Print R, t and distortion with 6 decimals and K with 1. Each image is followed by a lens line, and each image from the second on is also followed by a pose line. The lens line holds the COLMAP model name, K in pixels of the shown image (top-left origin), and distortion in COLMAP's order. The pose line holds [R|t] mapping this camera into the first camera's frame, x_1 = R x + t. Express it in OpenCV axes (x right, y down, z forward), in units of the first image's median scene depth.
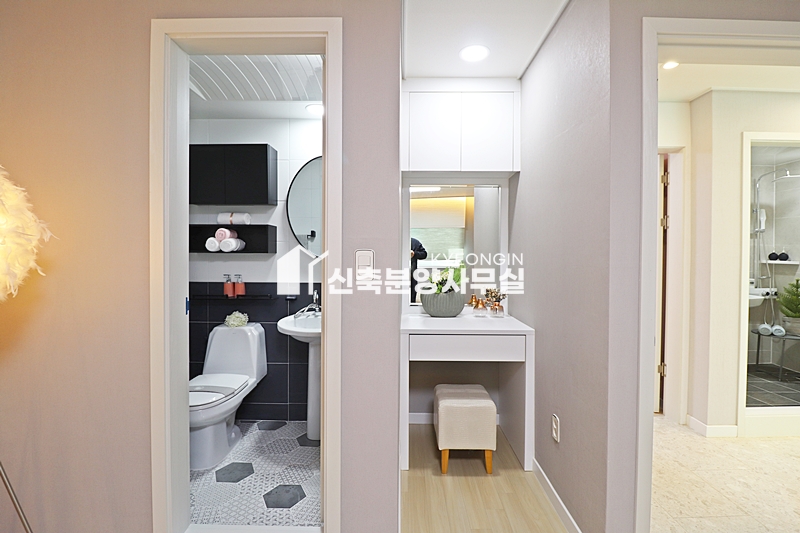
lens RADIAL K [[370.2, 0, 400.9], [0, 370.2, 266.6], [0, 0, 1]] dist [-0.009039, -0.006767]
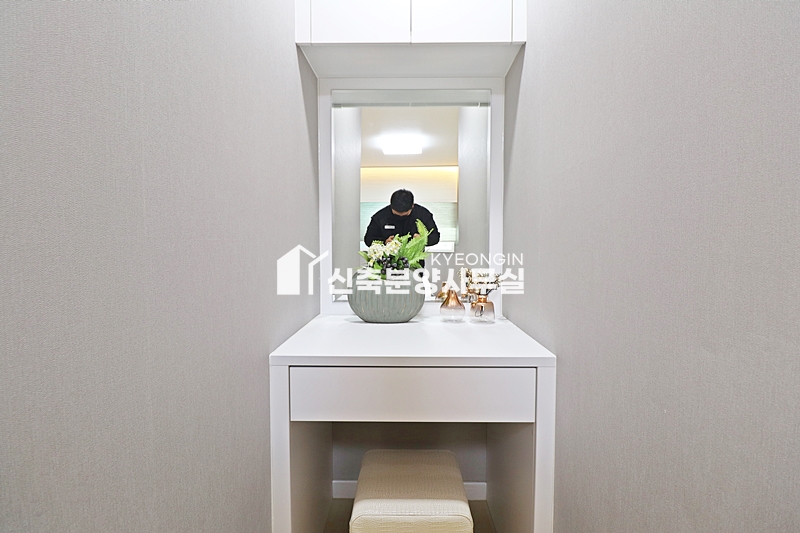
lens RADIAL K [[370.2, 0, 400.1], [0, 370.2, 261.0], [0, 0, 1]] dist [-0.009039, -0.006767]
pose [[0.999997, -0.001519, -0.001846, 0.144329], [0.001560, 0.999745, 0.022512, 0.033595], [0.001811, -0.022515, 0.999745, 0.468503]]
